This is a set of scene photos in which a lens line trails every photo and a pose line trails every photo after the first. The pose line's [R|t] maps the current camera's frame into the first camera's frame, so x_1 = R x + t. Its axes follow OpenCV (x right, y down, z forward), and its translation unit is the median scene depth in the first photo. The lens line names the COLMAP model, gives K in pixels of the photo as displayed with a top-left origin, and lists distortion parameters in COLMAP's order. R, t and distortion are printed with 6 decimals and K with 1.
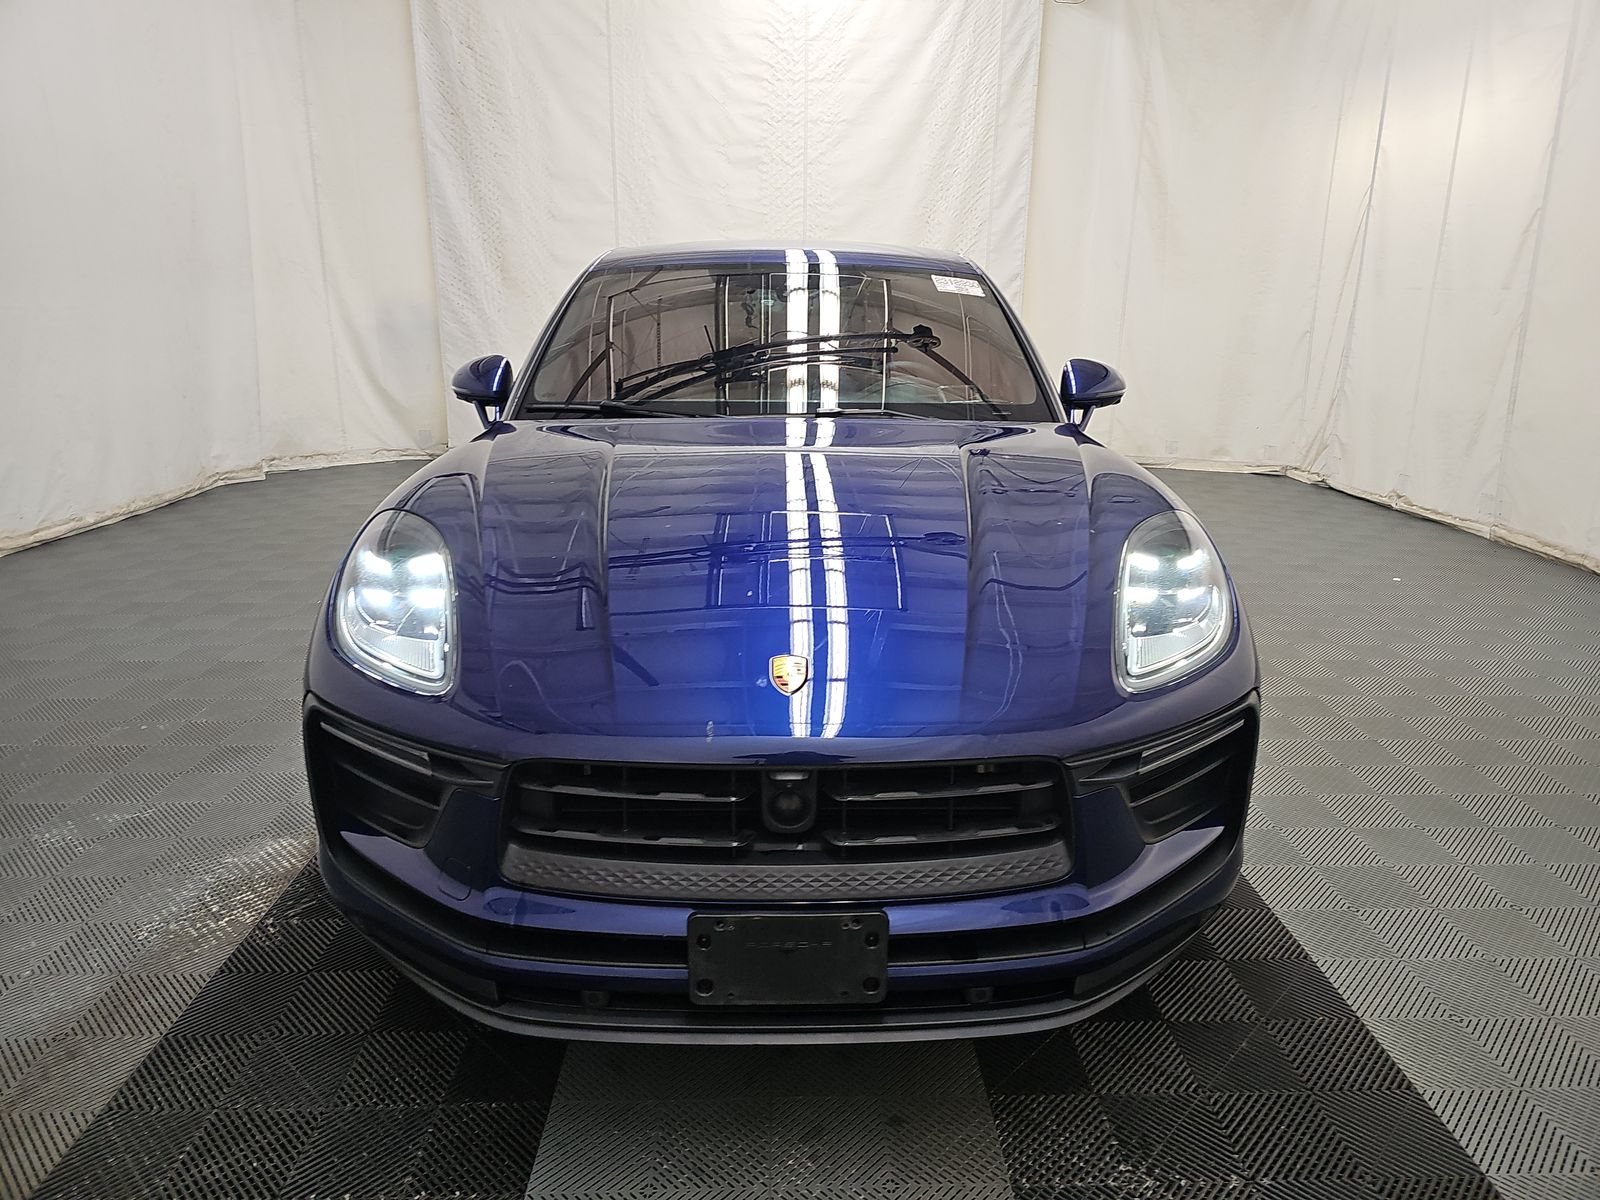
lens RADIAL K [[1066.4, 0, 799.2], [0, 1066.4, 600.6], [0, 0, 1]] dist [0.042944, -0.030826]
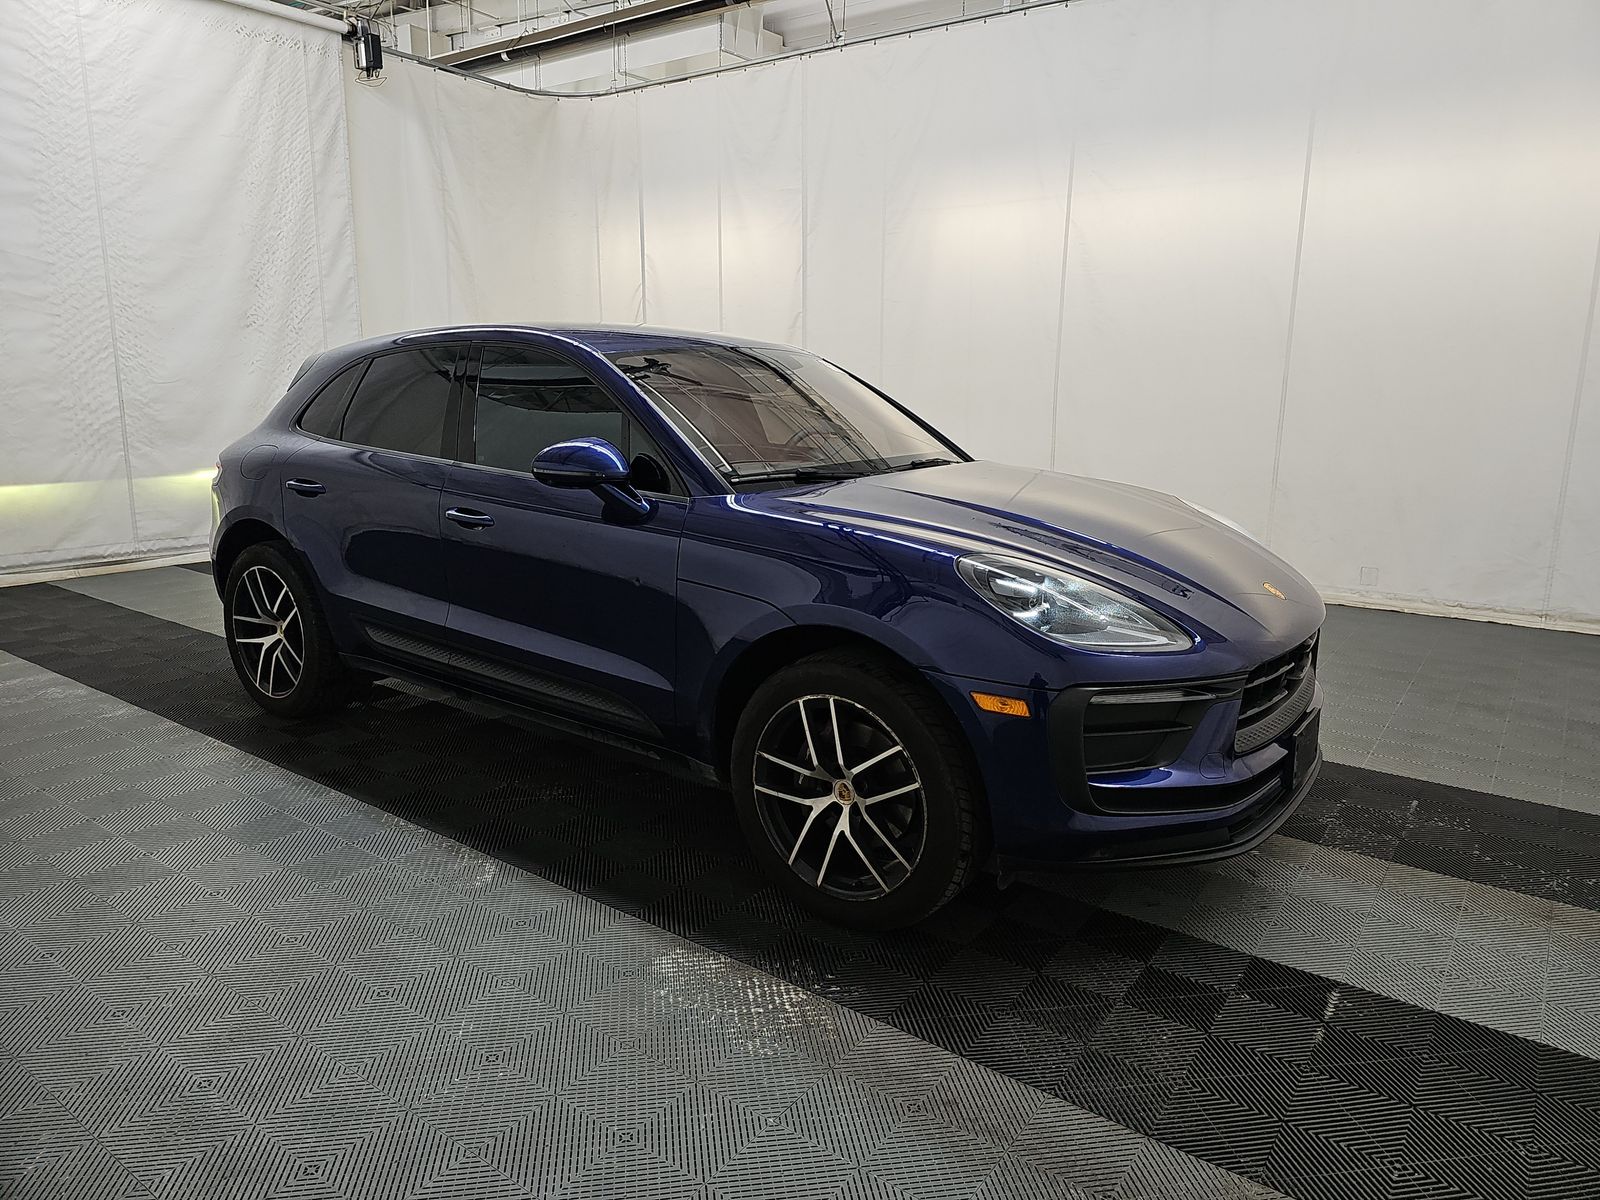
lens RADIAL K [[1066.4, 0, 798.1], [0, 1066.4, 600.7], [0, 0, 1]] dist [0.042944, -0.030826]
pose [[0.631002, -0.164936, 0.758045, -0.339183], [0.216531, 0.975749, 0.032063, -0.021614], [-0.744950, 0.143908, 0.651413, 0.099486]]
